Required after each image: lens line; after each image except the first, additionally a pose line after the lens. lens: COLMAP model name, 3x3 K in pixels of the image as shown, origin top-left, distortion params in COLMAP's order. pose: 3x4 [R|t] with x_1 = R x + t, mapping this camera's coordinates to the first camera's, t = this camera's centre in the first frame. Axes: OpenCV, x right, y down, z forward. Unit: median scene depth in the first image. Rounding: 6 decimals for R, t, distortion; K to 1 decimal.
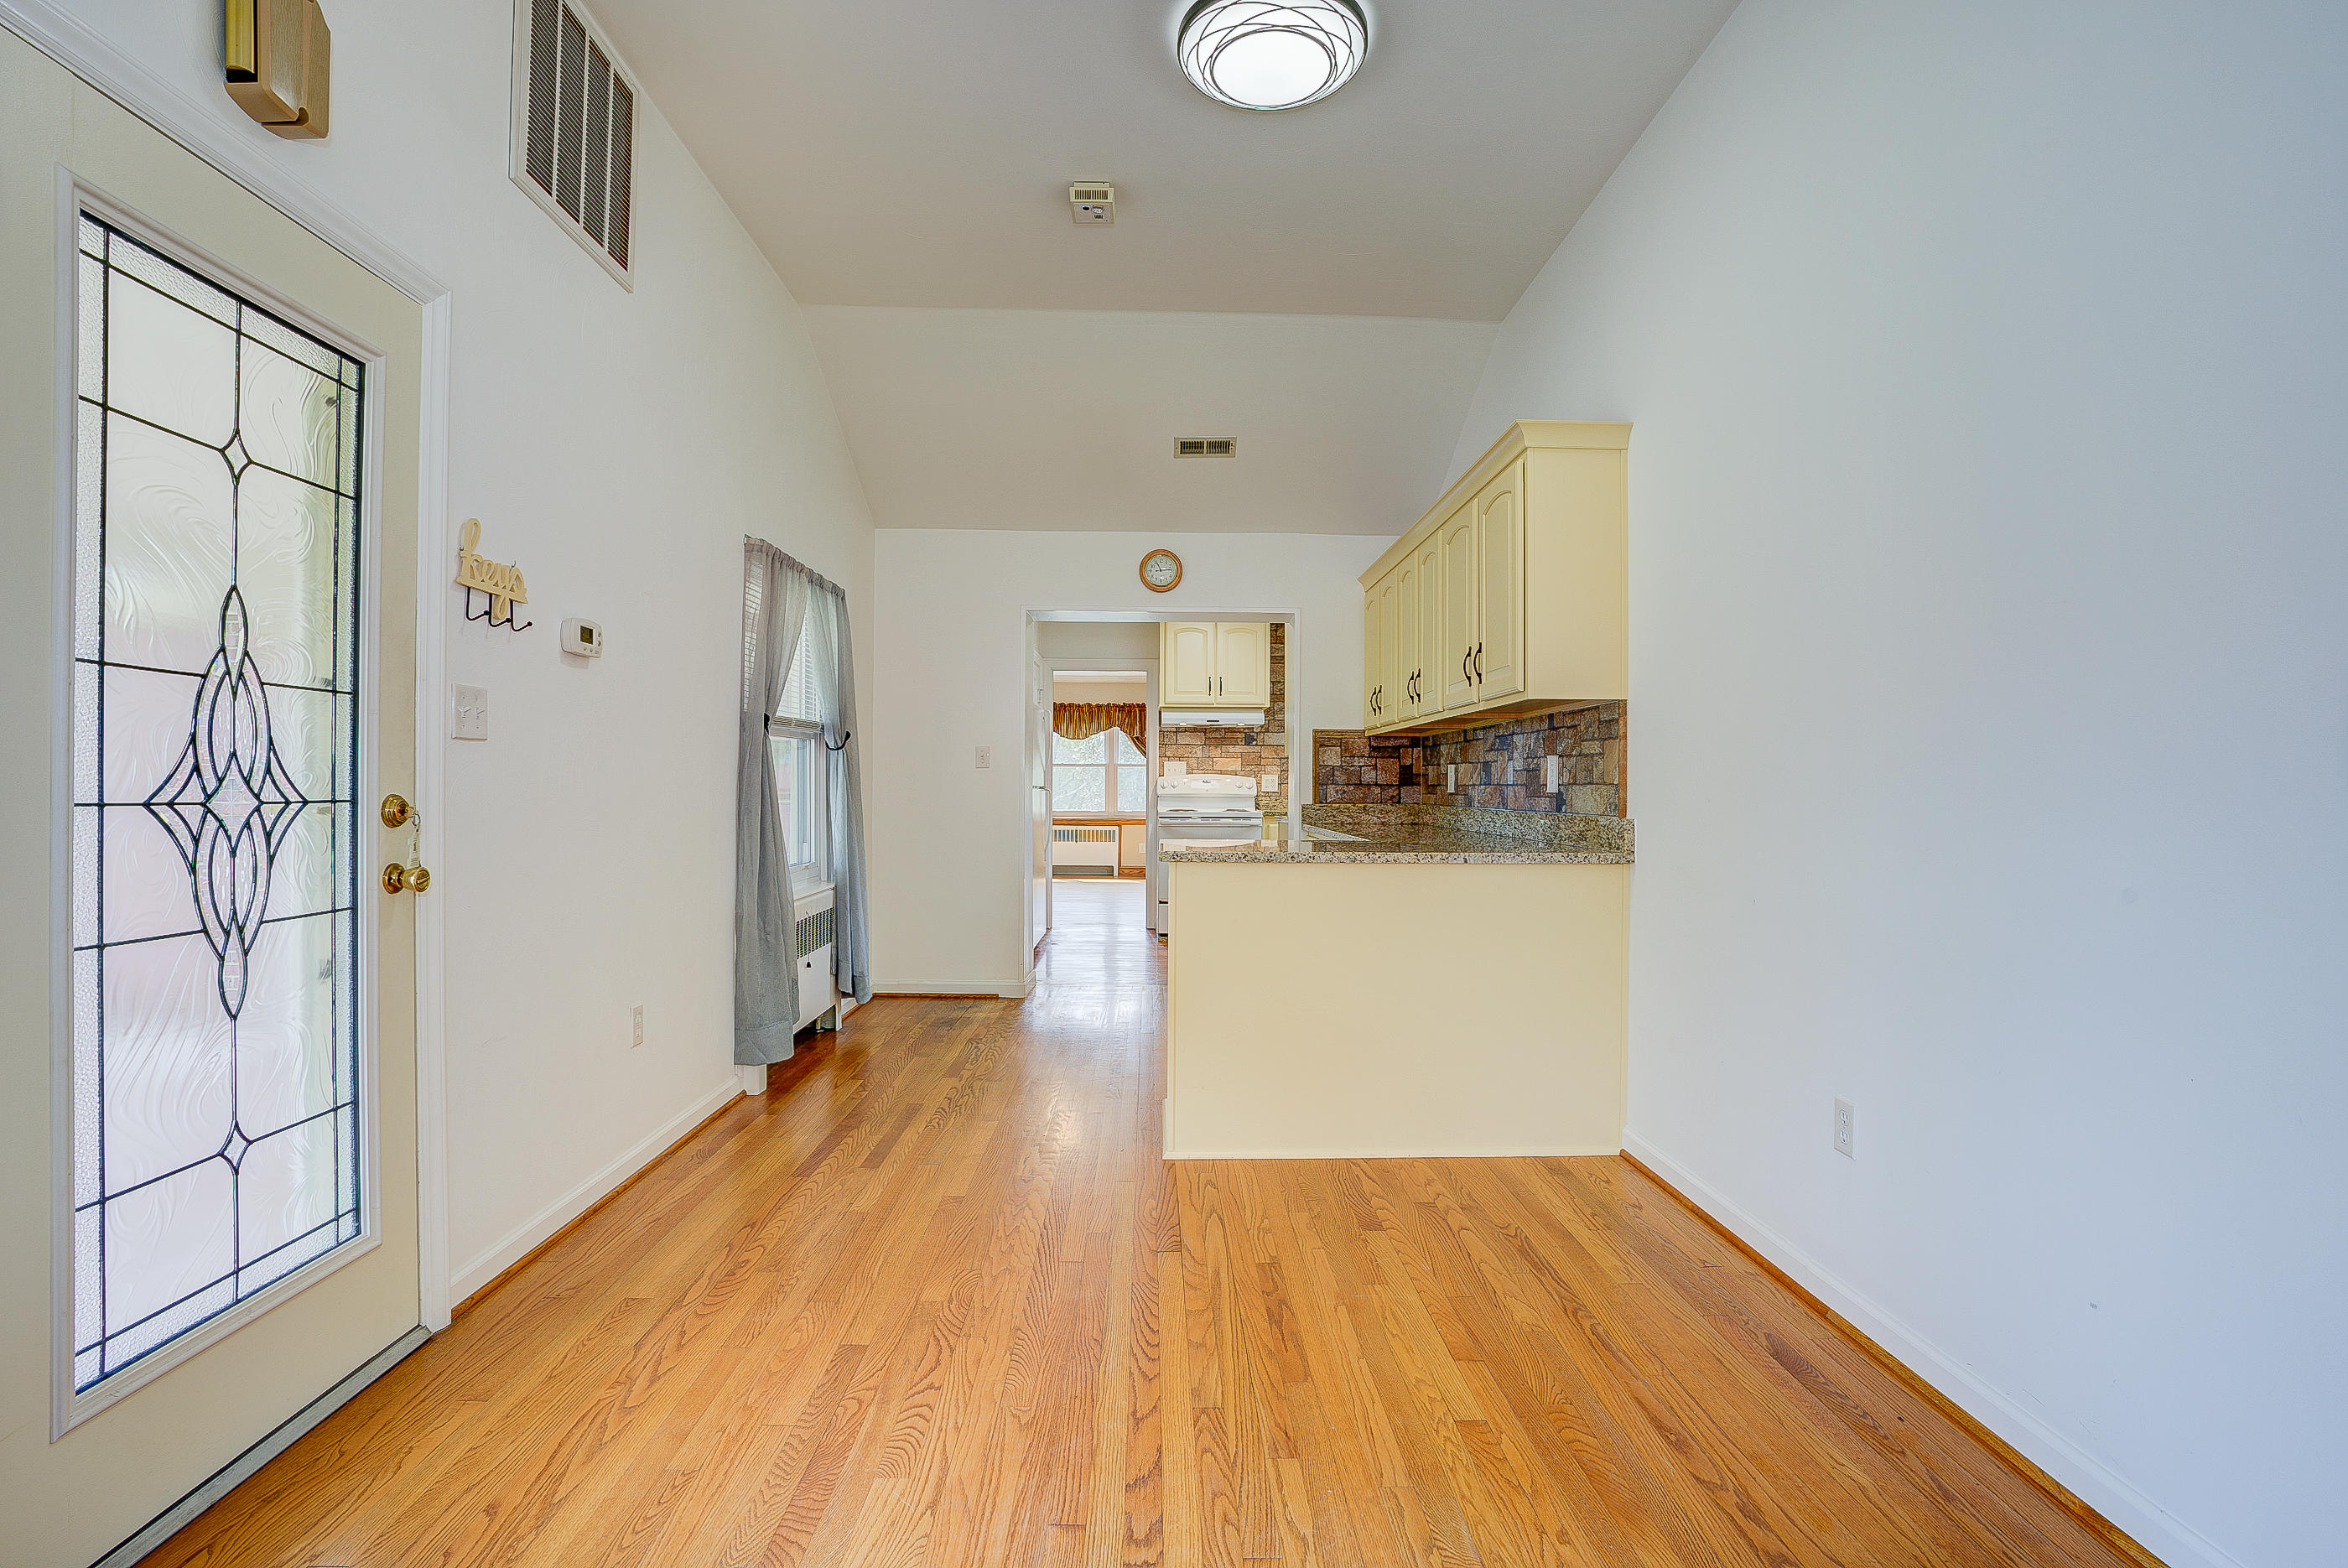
lens RADIAL K [[1082.0, 0, 1163.3], [0, 1082.0, 794.8], [0, 0, 1]] dist [-0.064848, 0.020094]
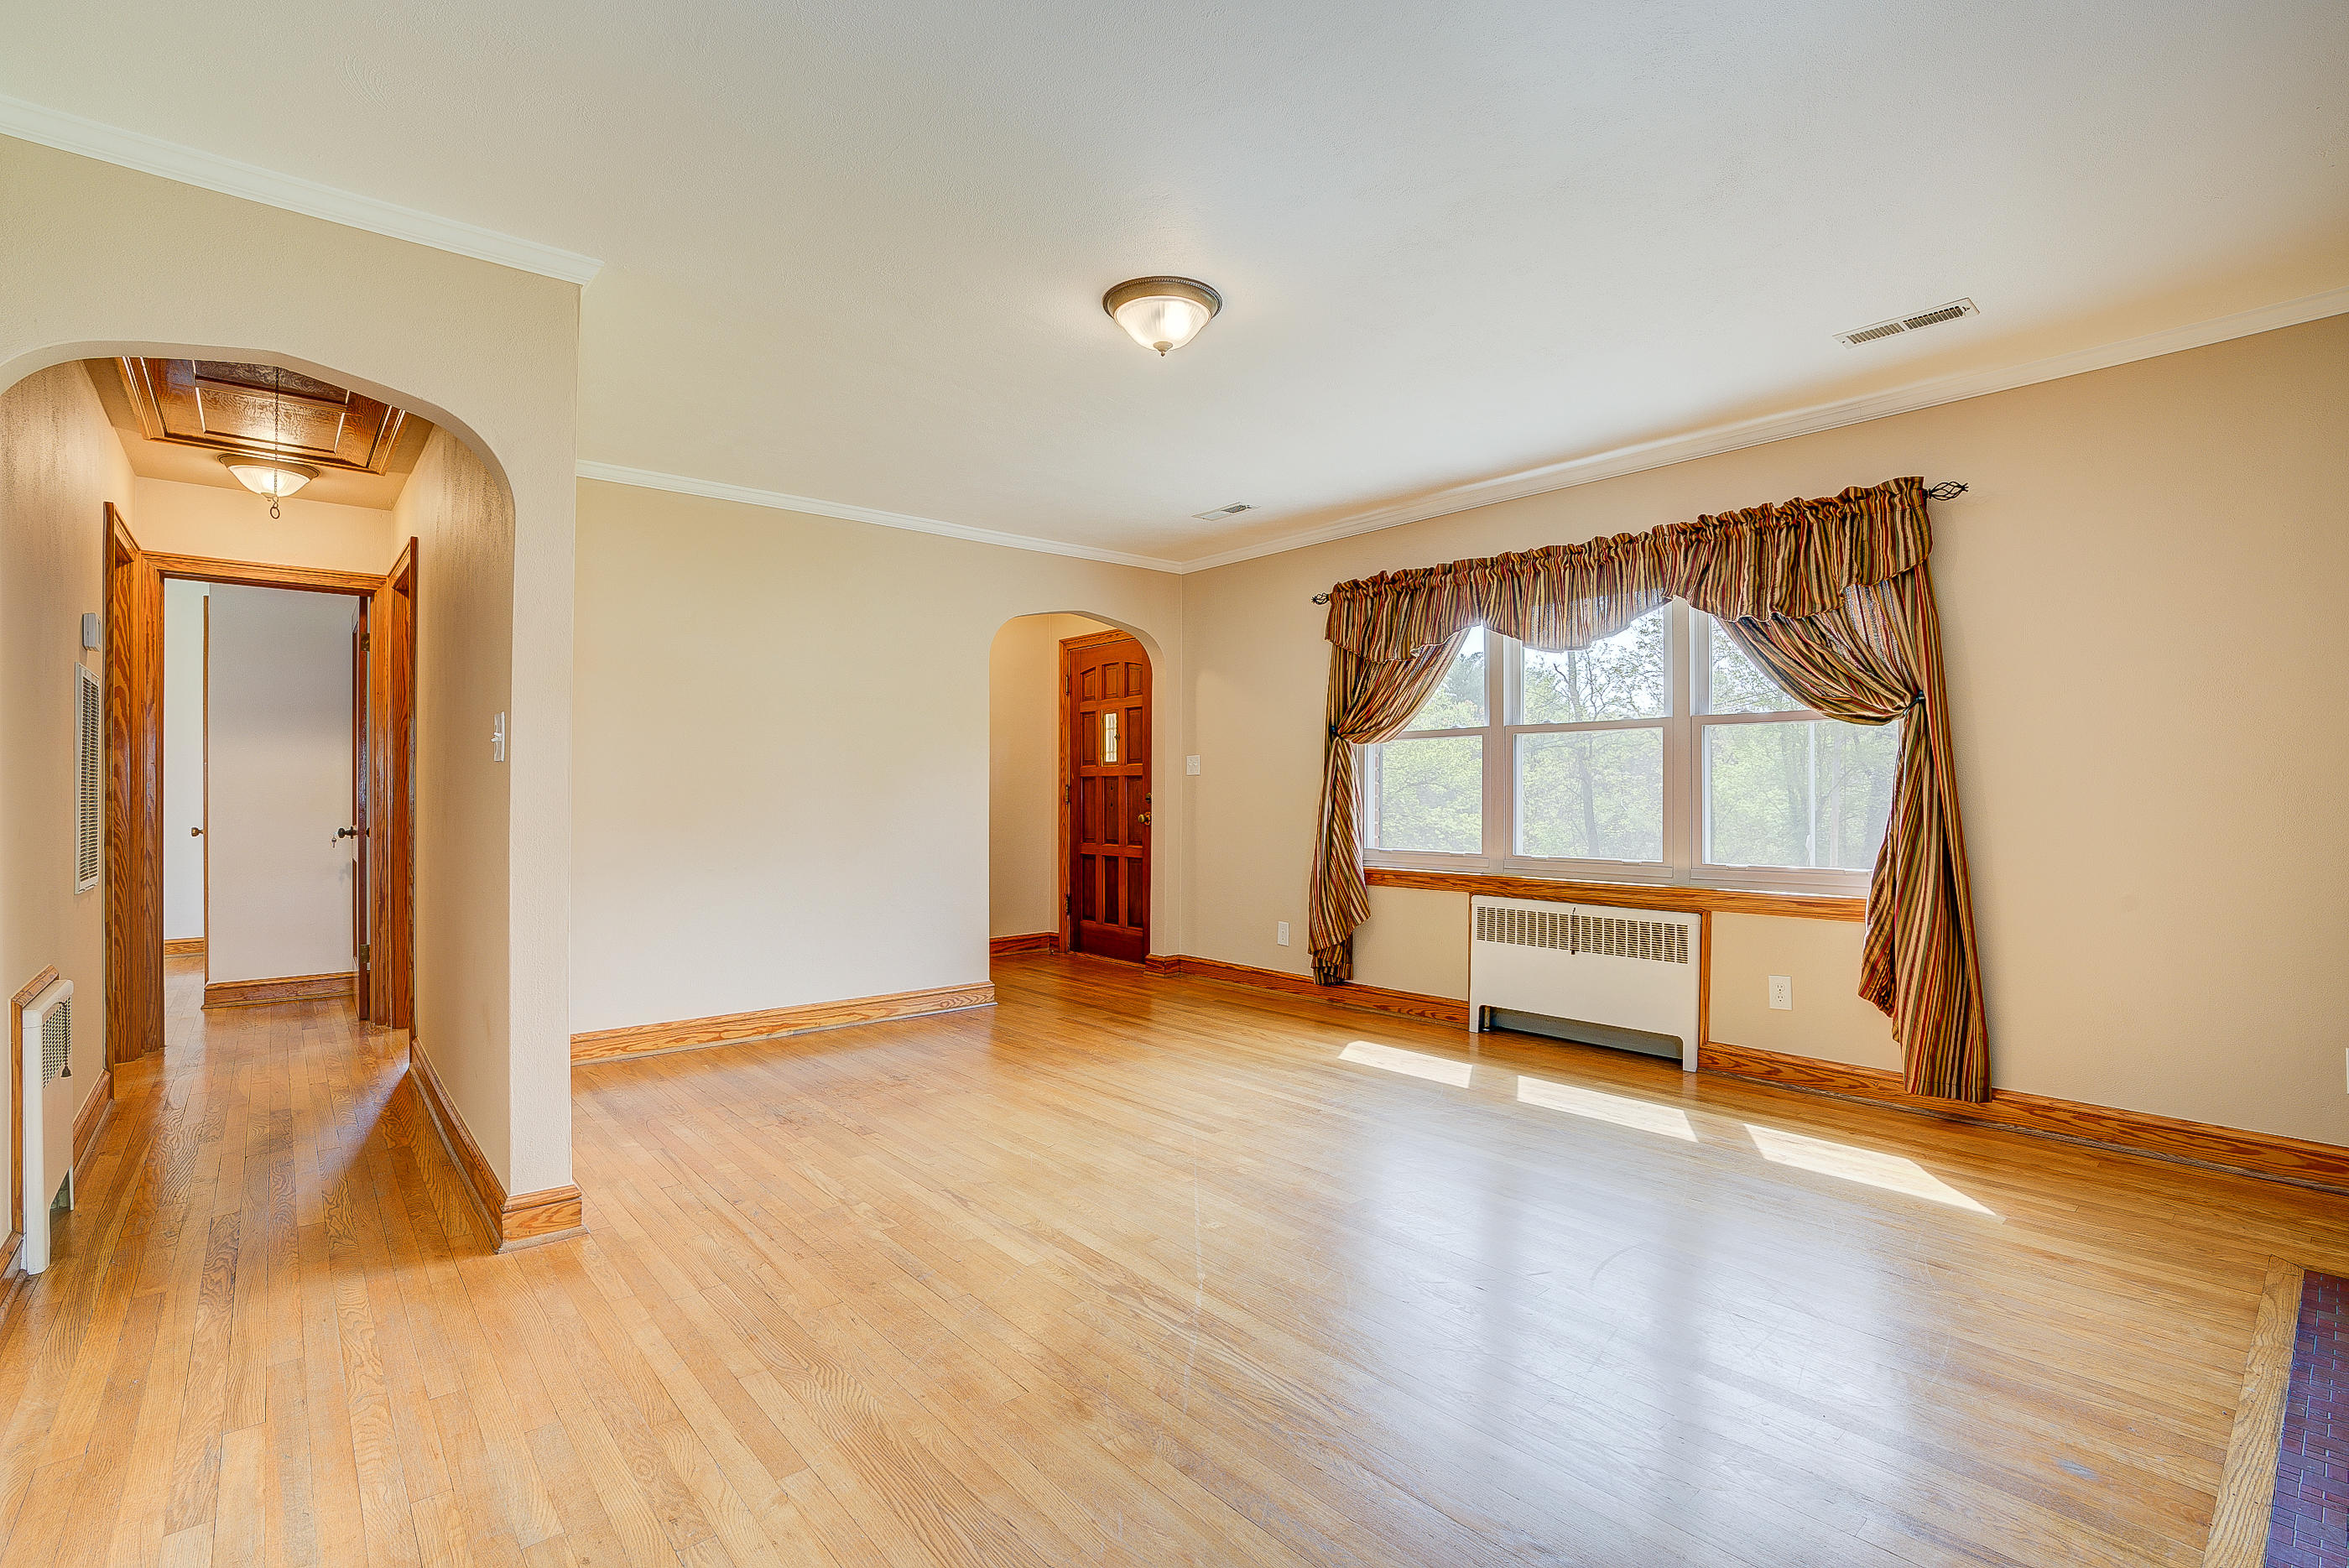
lens RADIAL K [[1082.5, 0, 1183.8], [0, 1082.5, 790.5], [0, 0, 1]] dist [-0.064848, 0.020094]
pose [[0.672669, -0.007585, -0.739904, 0.290116], [-0.006056, 0.999858, -0.015755, -0.003343], [0.739918, 0.015079, 0.672528, 2.317956]]
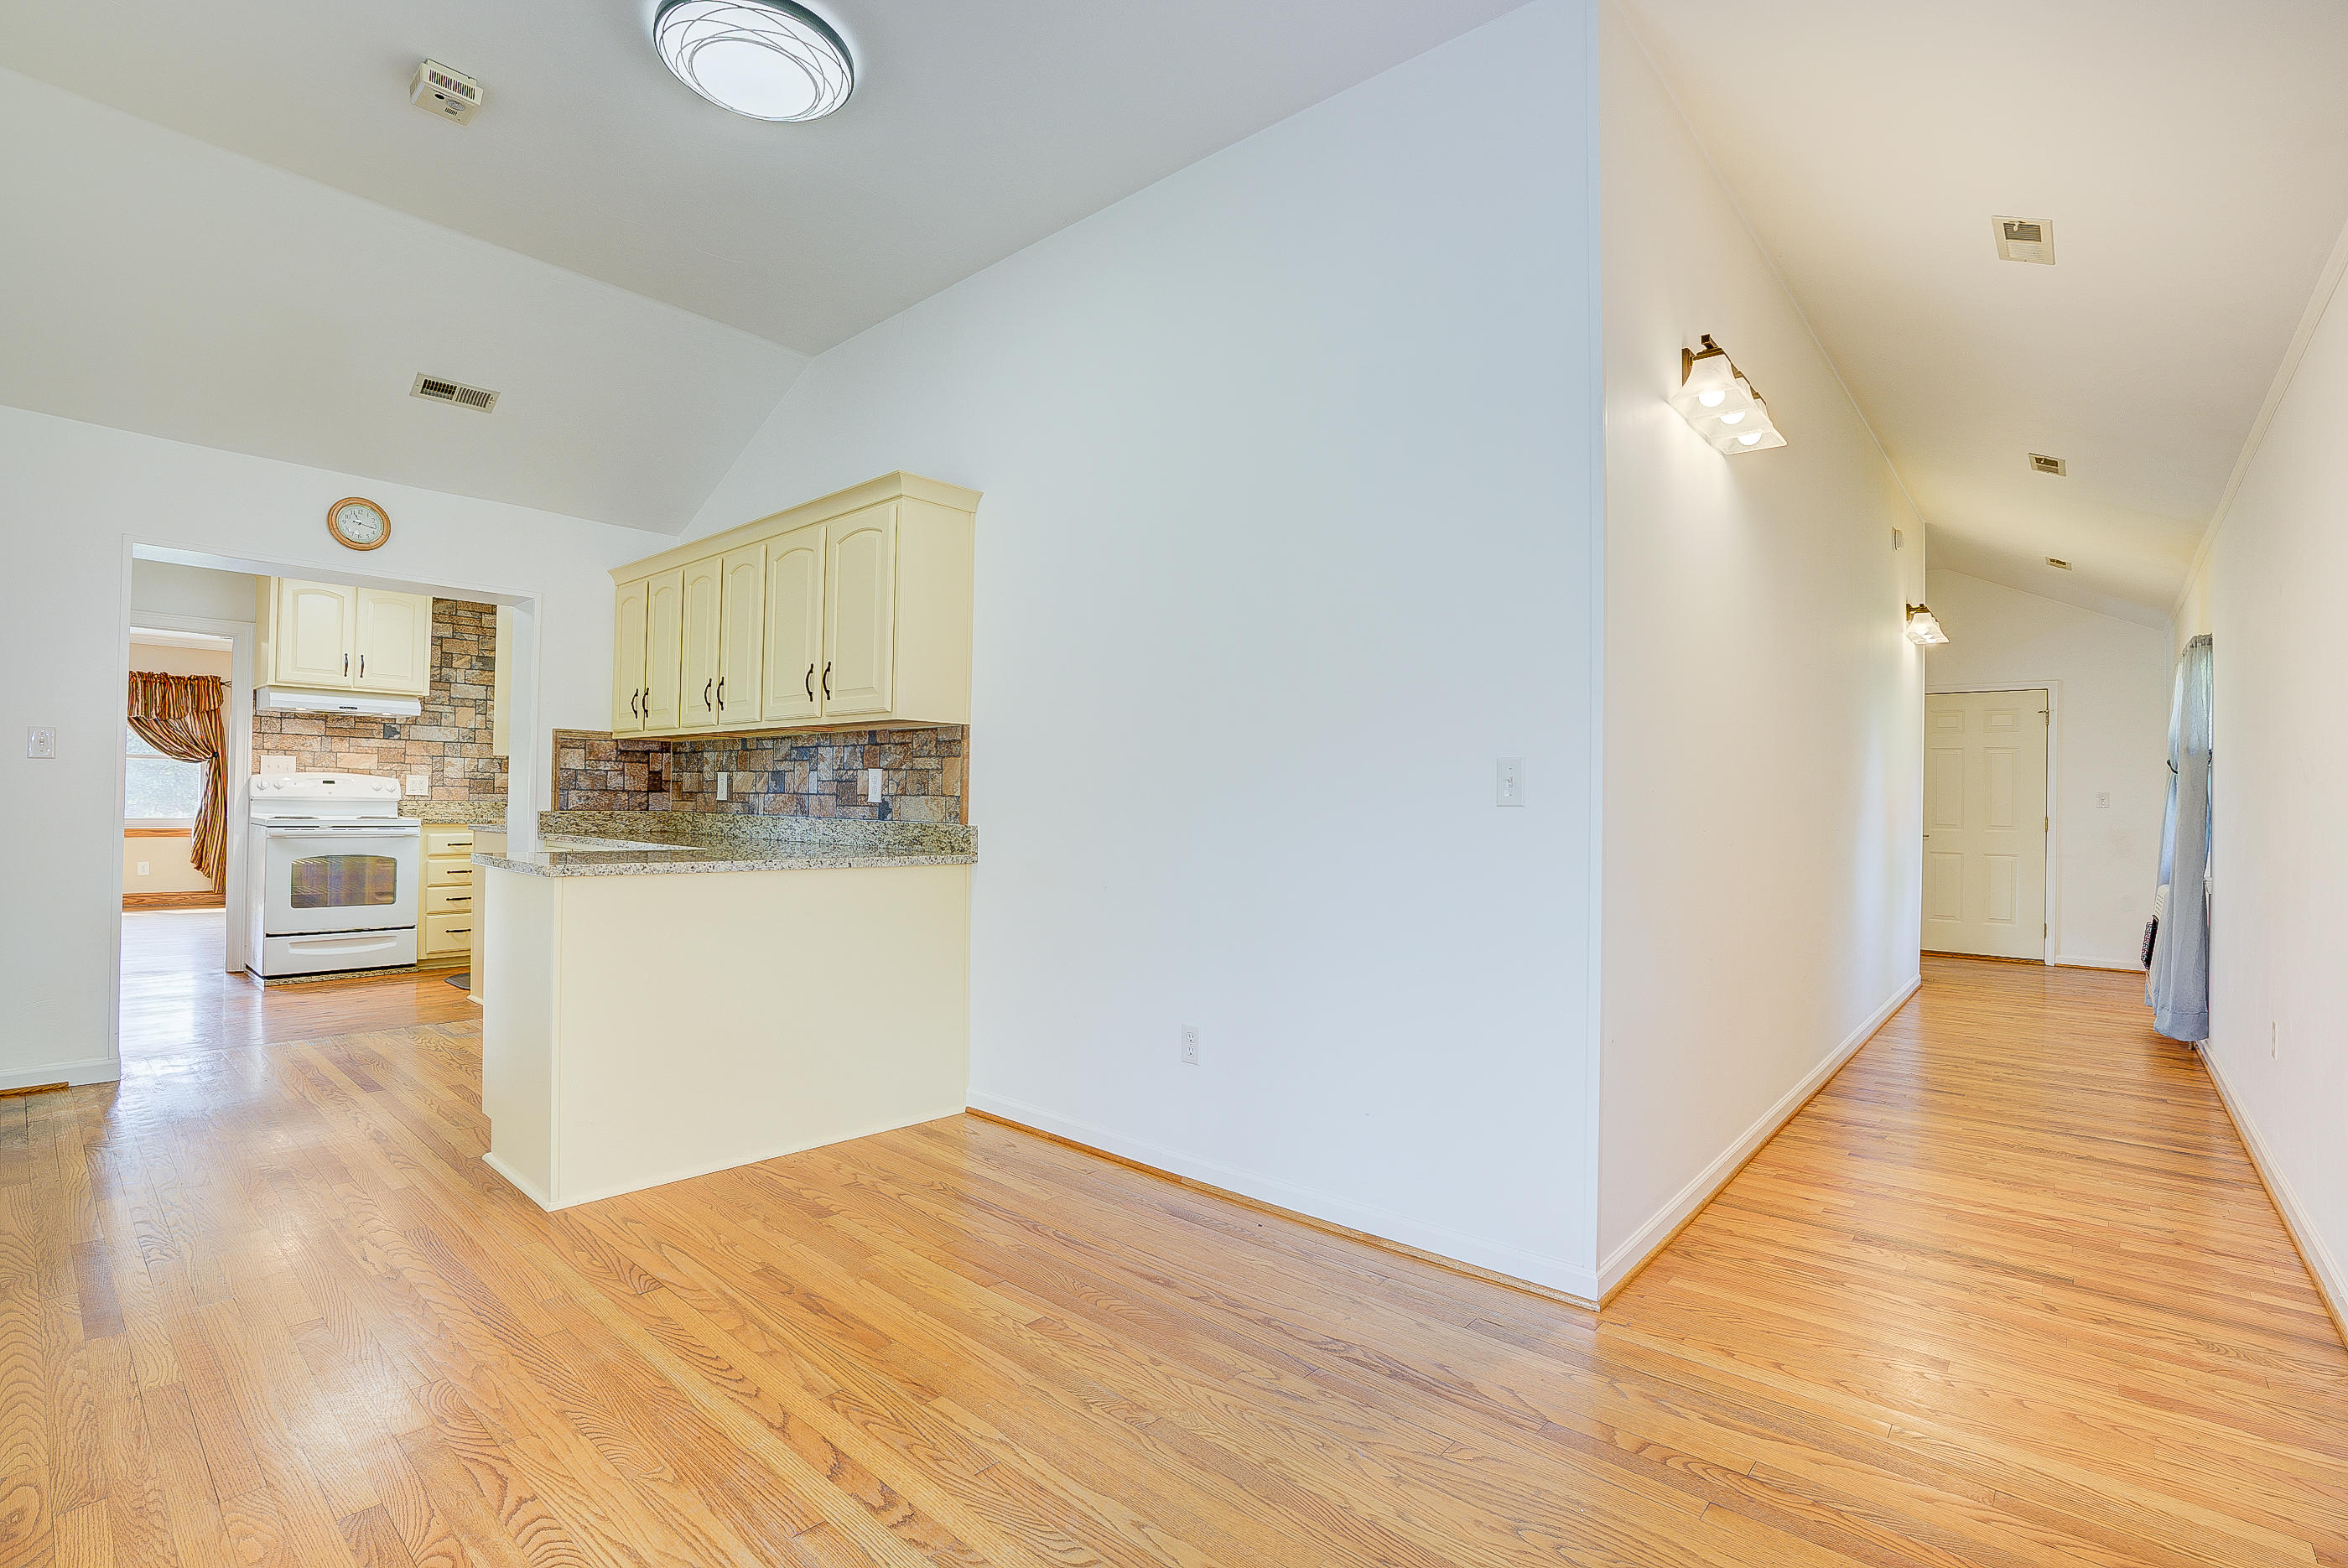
lens RADIAL K [[1082.0, 0, 1175.3], [0, 1082.0, 791.3], [0, 0, 1]] dist [-0.064848, 0.020094]
pose [[0.669416, 0.014684, 0.742743, -0.251557], [-0.008402, 0.999890, -0.012195, -0.002324], [-0.742841, 0.001923, 0.669465, 0.026377]]
